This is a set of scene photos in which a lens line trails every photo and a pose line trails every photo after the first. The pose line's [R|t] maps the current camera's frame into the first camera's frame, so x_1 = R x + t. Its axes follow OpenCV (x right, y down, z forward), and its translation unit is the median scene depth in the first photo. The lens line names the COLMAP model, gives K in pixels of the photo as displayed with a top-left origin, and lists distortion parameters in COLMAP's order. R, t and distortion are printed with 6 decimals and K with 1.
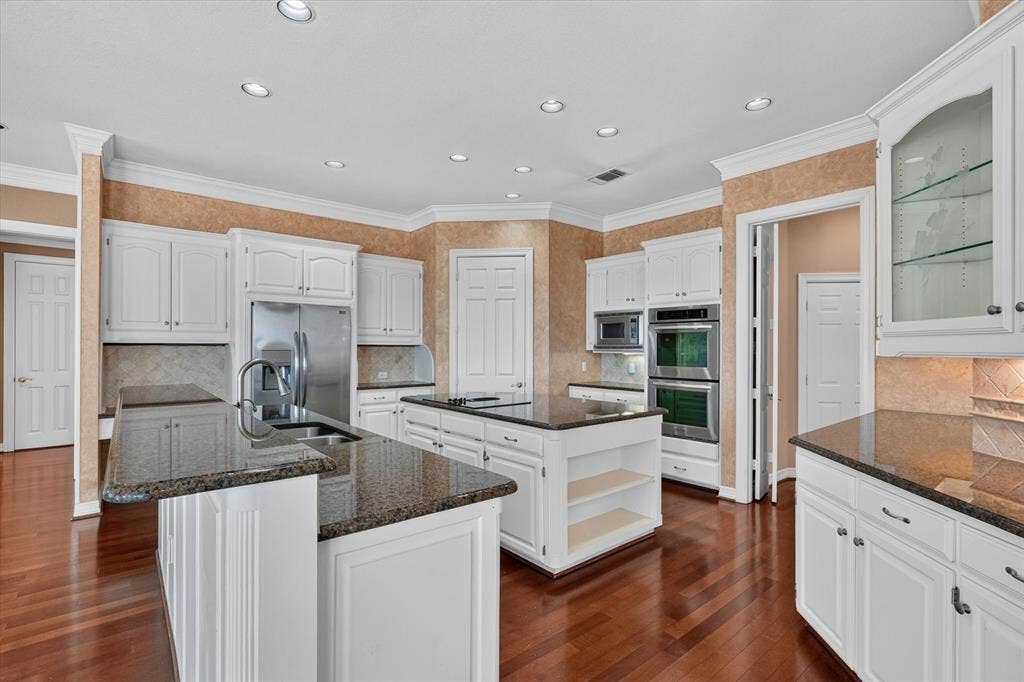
lens RADIAL K [[473.4, 0, 514.6], [0, 473.4, 344.3], [0, 0, 1]] dist [-0.015590, 0.005895]
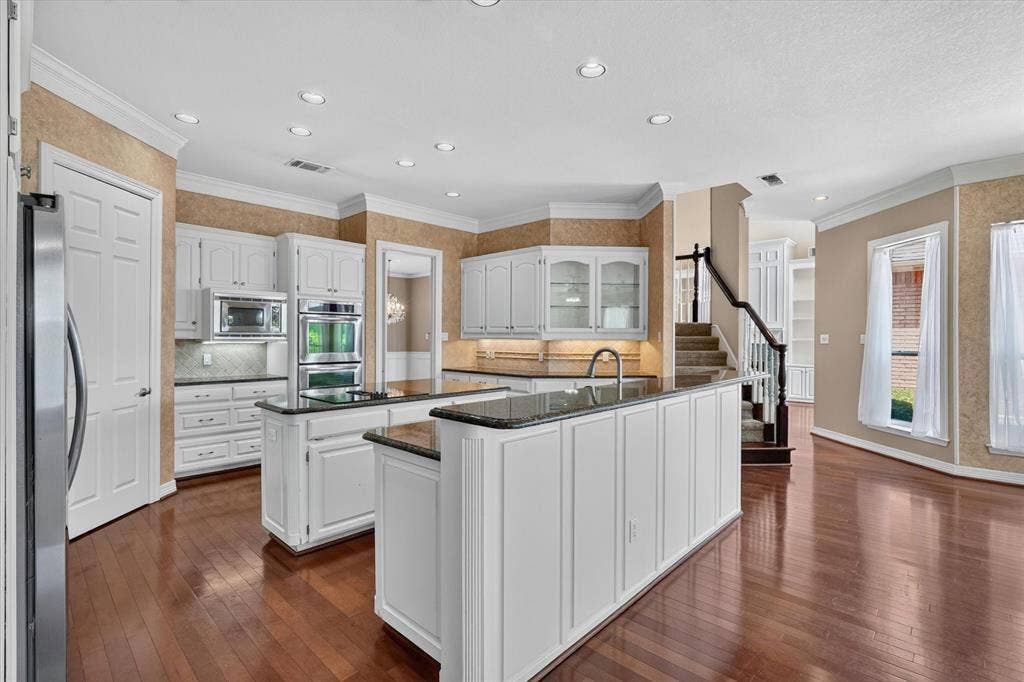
lens RADIAL K [[473.4, 0, 504.0], [0, 473.4, 340.9], [0, 0, 1]] dist [-0.015590, 0.005895]
pose [[-0.109638, -0.011912, 0.993900, -0.773788], [-0.011007, 0.999881, 0.010769, 0.001343], [-0.993911, -0.009759, -0.109756, 0.633884]]
